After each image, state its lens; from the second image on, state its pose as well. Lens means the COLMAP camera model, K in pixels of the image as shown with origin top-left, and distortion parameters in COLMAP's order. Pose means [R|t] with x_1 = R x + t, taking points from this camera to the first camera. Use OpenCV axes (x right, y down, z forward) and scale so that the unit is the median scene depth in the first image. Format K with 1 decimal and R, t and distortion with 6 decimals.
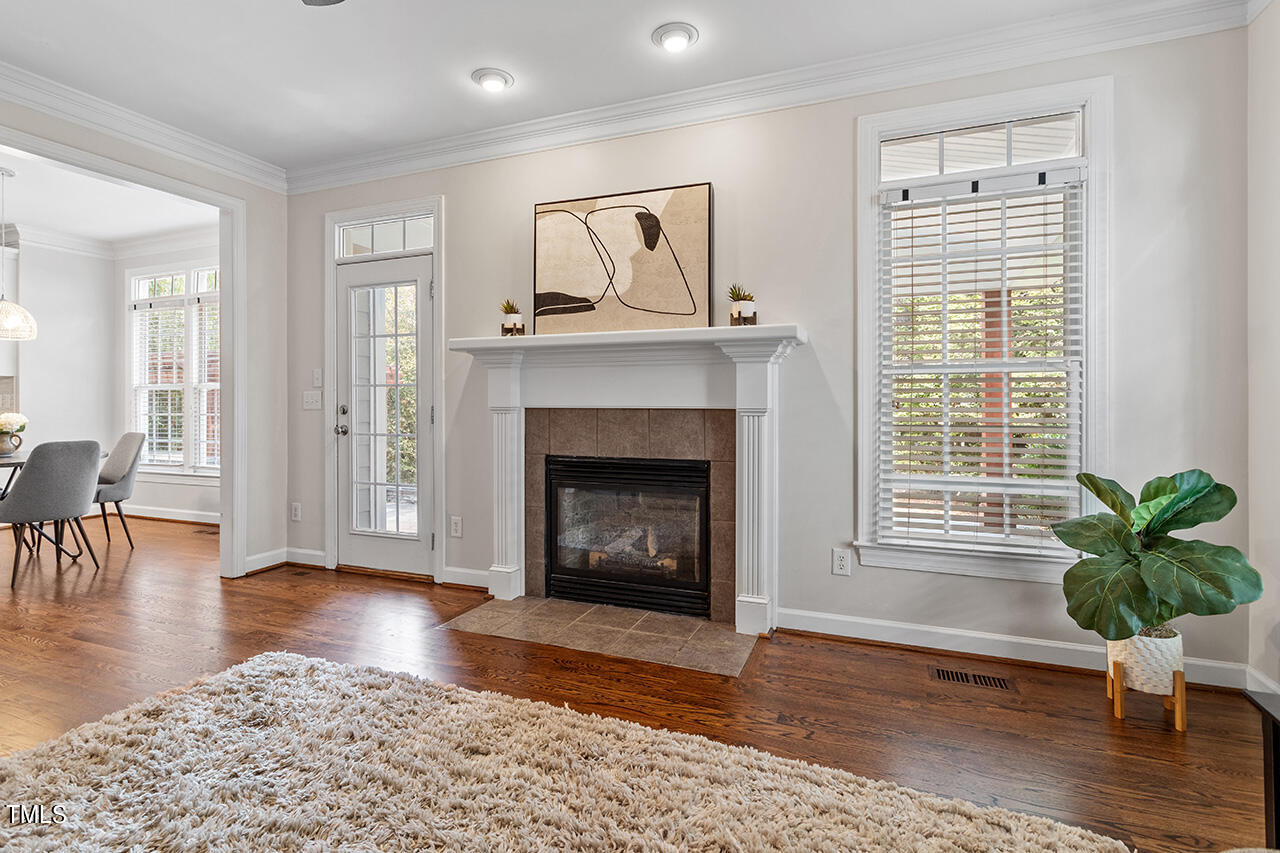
lens RADIAL K [[622.9, 0, 631.8], [0, 622.9, 405.6], [0, 0, 1]] dist [0.002756, 0.001473]
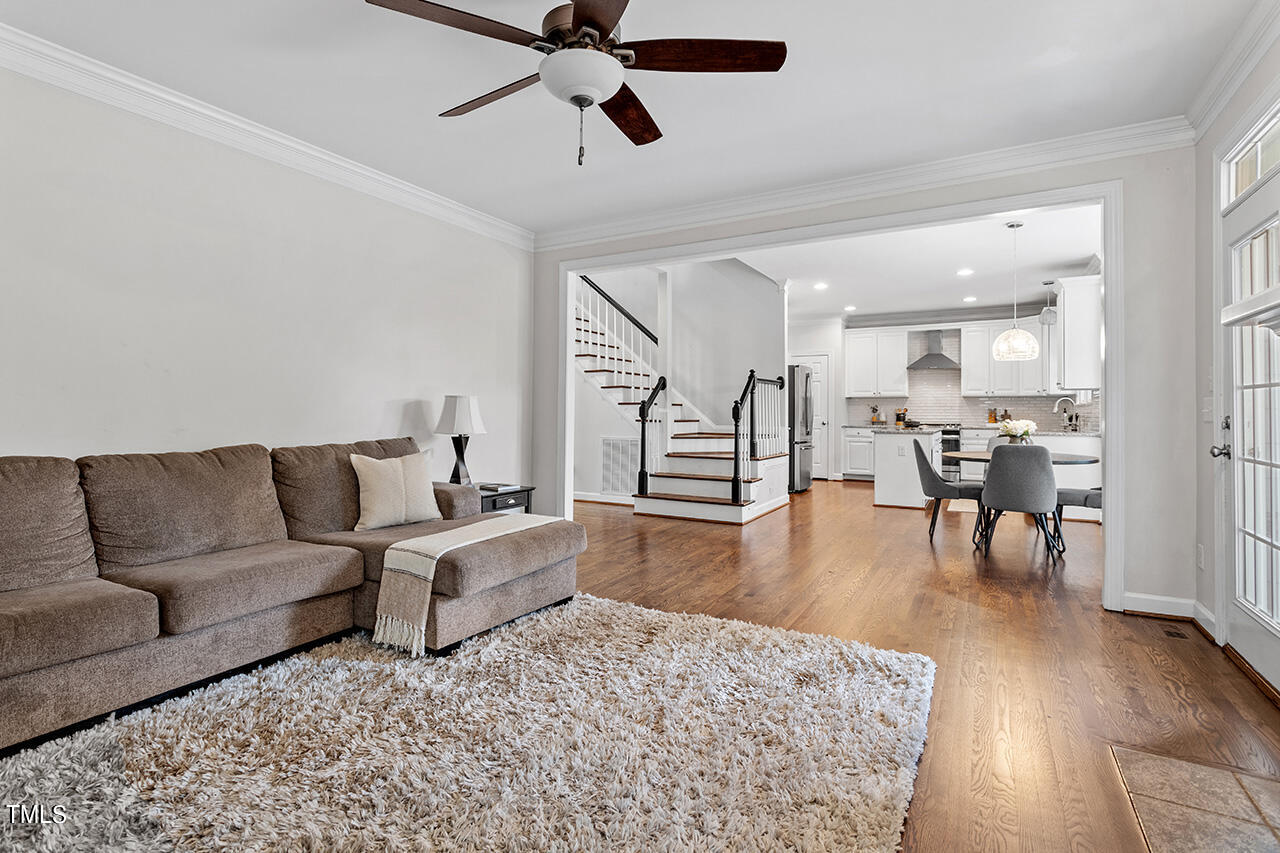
lens RADIAL K [[622.9, 0, 631.8], [0, 622.9, 405.6], [0, 0, 1]] dist [0.002756, 0.001473]
pose [[-0.134342, -0.007427, -0.990907, 0.387987], [-0.005717, 0.999961, -0.006719, -0.004649], [0.990919, 0.004763, -0.134379, 0.517495]]
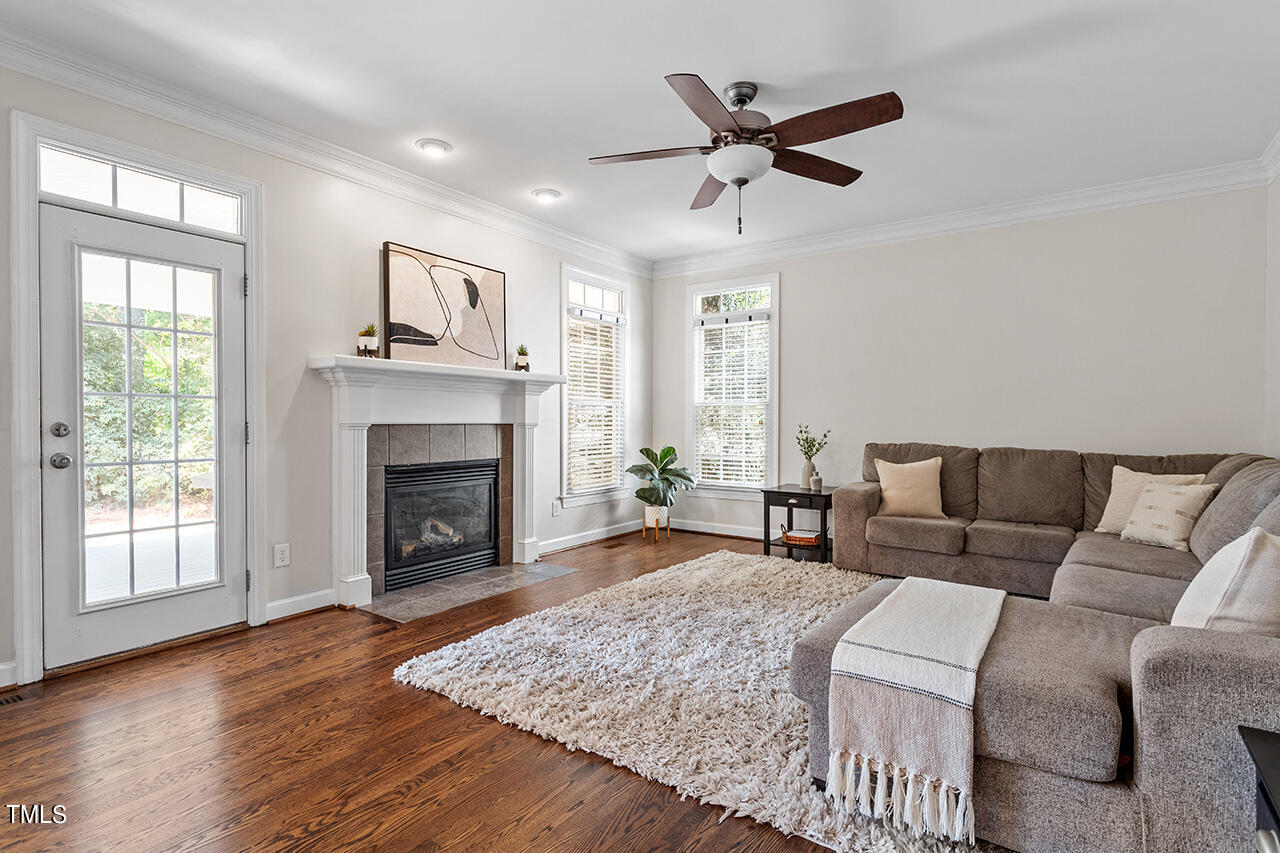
lens RADIAL K [[629.3, 0, 640.0], [0, 629.3, 426.5], [0, 0, 1]] dist [0.000774, 0.000209]
pose [[0.217311, -0.010017, 0.976051, -1.166969], [0.001530, 0.999950, 0.009921, -0.002149], [-0.976101, -0.000663, 0.217315, 0.315633]]
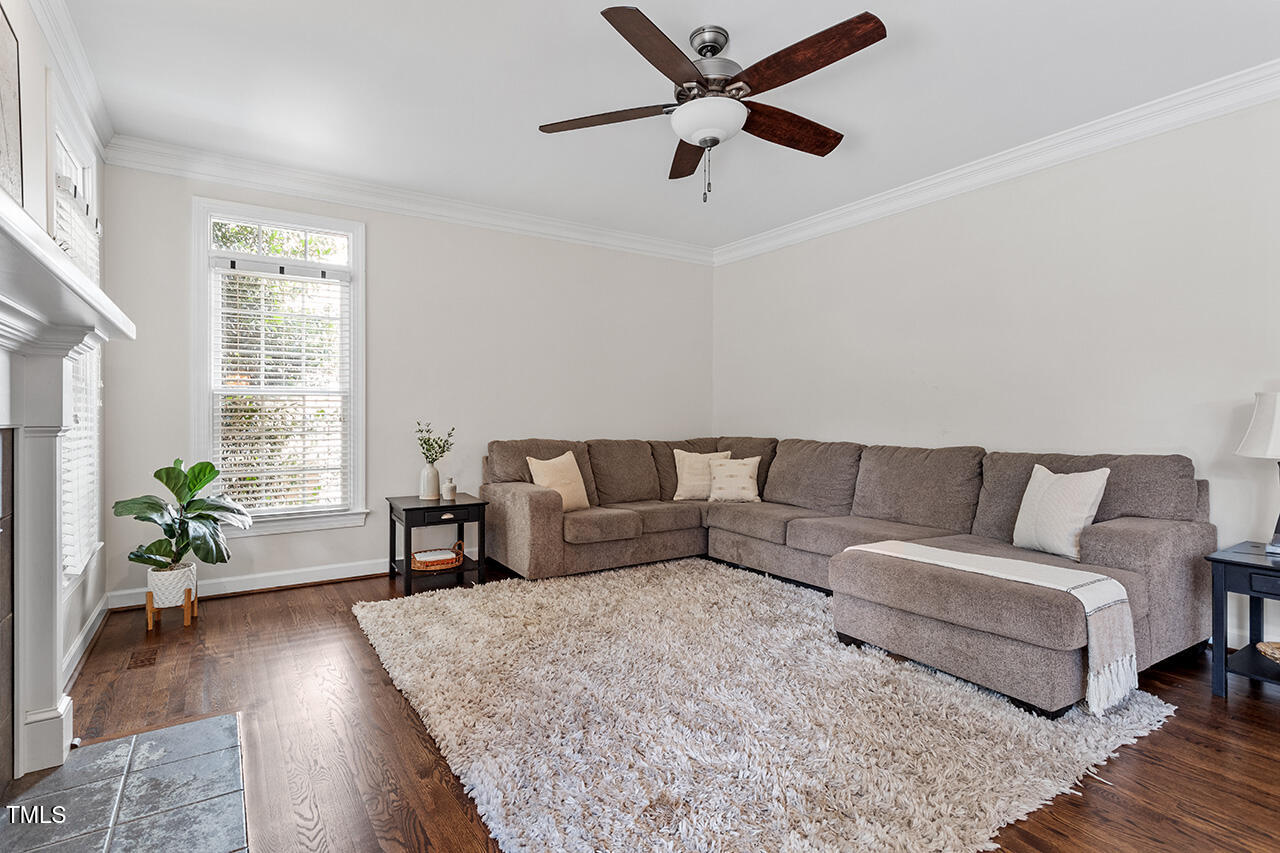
lens RADIAL K [[627.7, 0, 636.2], [0, 627.7, 413.8], [0, 0, 1]] dist [-0.002669, 0.000302]
pose [[-0.825415, 0.003614, 0.564514, -0.630683], [0.005294, 0.999985, 0.001339, -0.006687], [-0.564501, 0.004094, -0.825422, 1.050083]]
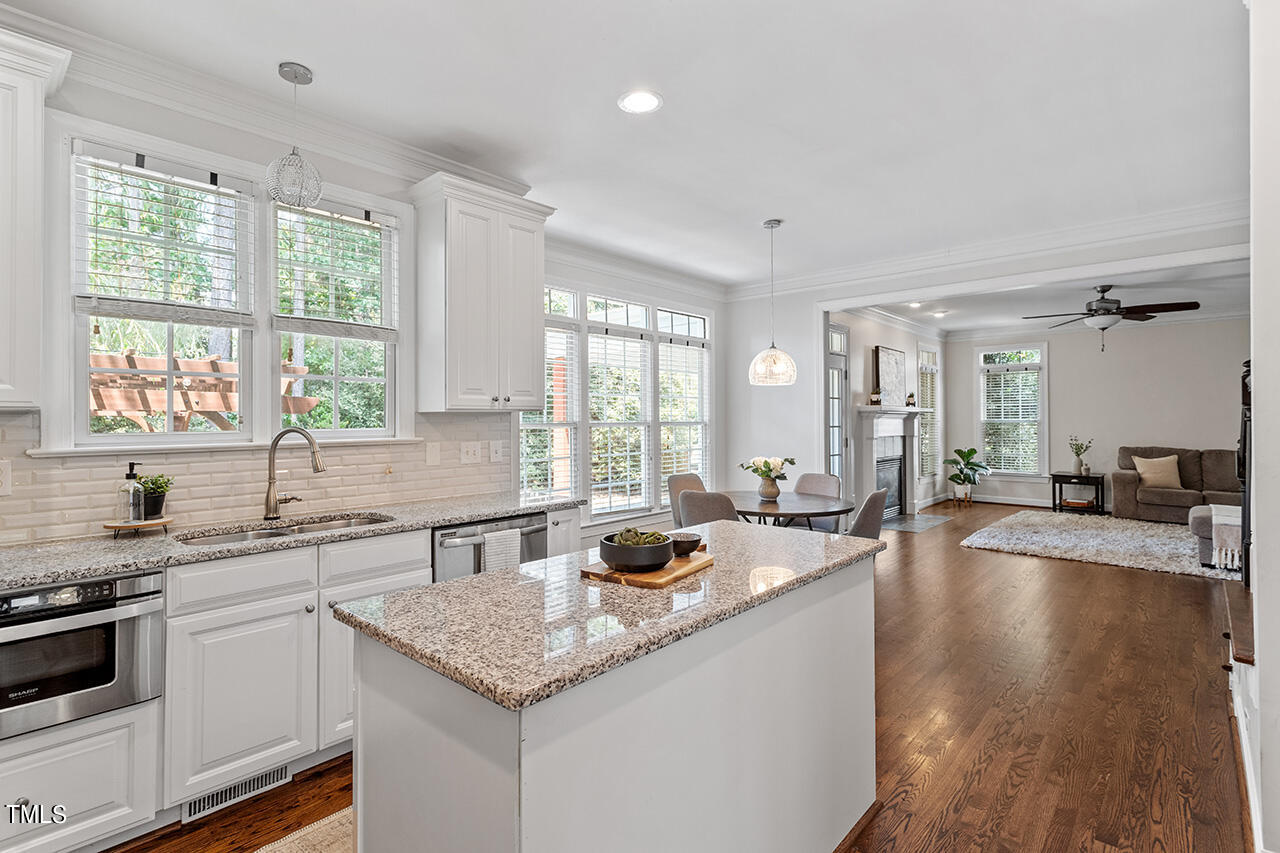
lens RADIAL K [[609.0, 0, 634.6], [0, 609.0, 411.4], [0, 0, 1]] dist [0.001673, 0.000112]
pose [[0.346518, 0.012615, 0.937959, -2.520577], [0.006041, 0.999859, -0.015680, -0.060353], [-0.938024, 0.011100, 0.346392, 1.073126]]
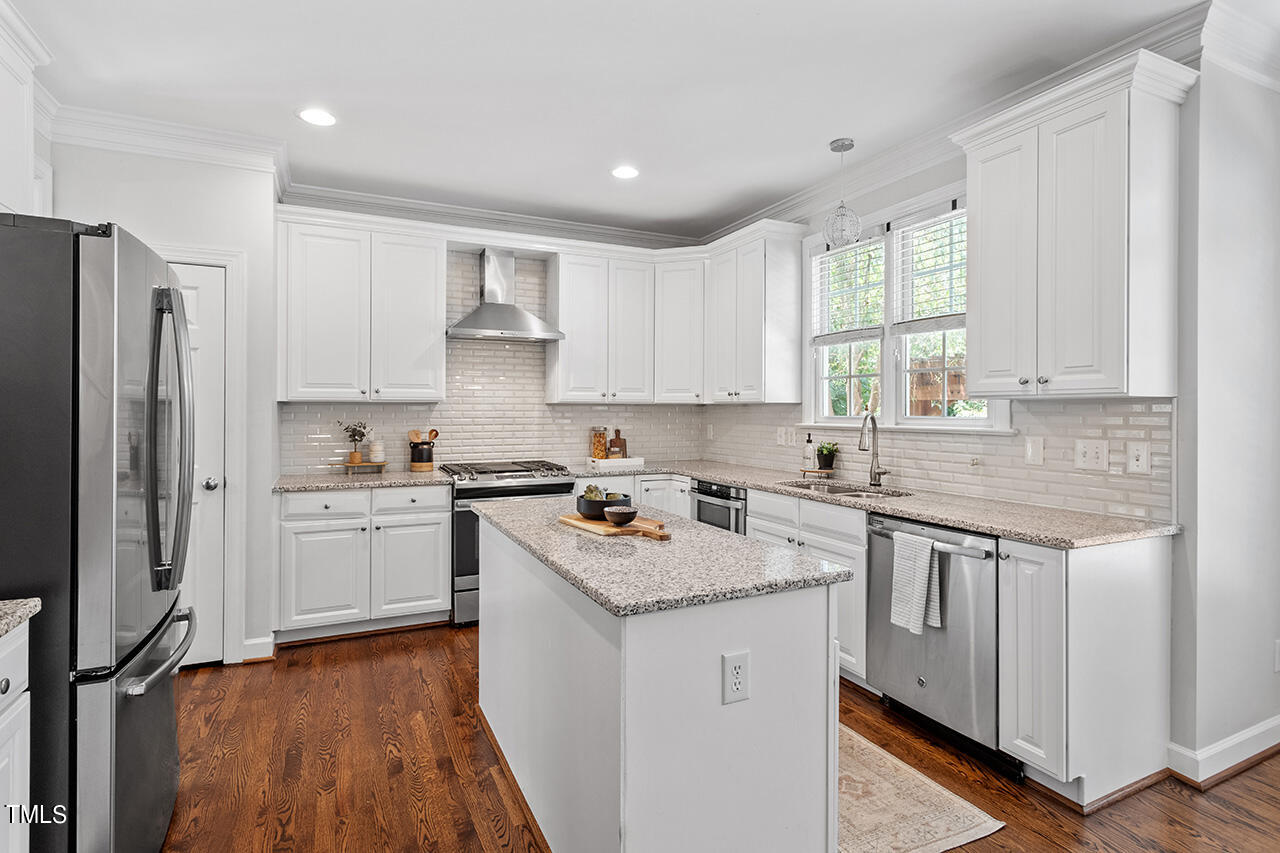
lens RADIAL K [[622.9, 0, 631.8], [0, 622.9, 405.6], [0, 0, 1]] dist [0.002756, 0.001473]
pose [[0.735665, 0.000229, -0.677346, -1.590009], [-0.005866, 0.999965, -0.006033, -0.060310], [0.677321, 0.008412, 0.735640, 0.769217]]
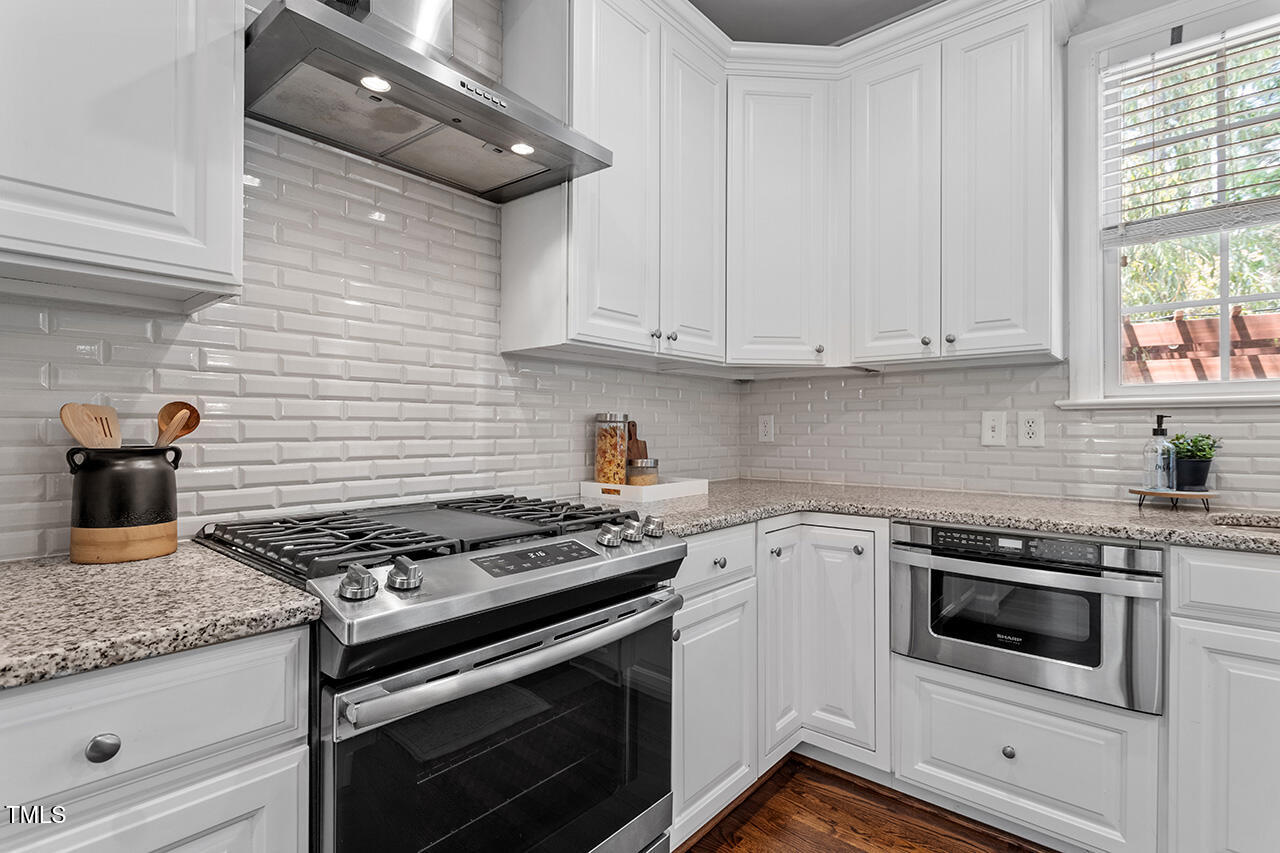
lens RADIAL K [[609.8, 0, 640.0], [0, 609.8, 426.5], [0, 0, 1]] dist [-0.000628, 0.000394]
pose [[0.947963, 0.002557, -0.318371, -2.353331], [-0.004876, 0.999967, -0.006488, -0.004862], [0.318343, 0.007703, 0.947944, 1.167123]]
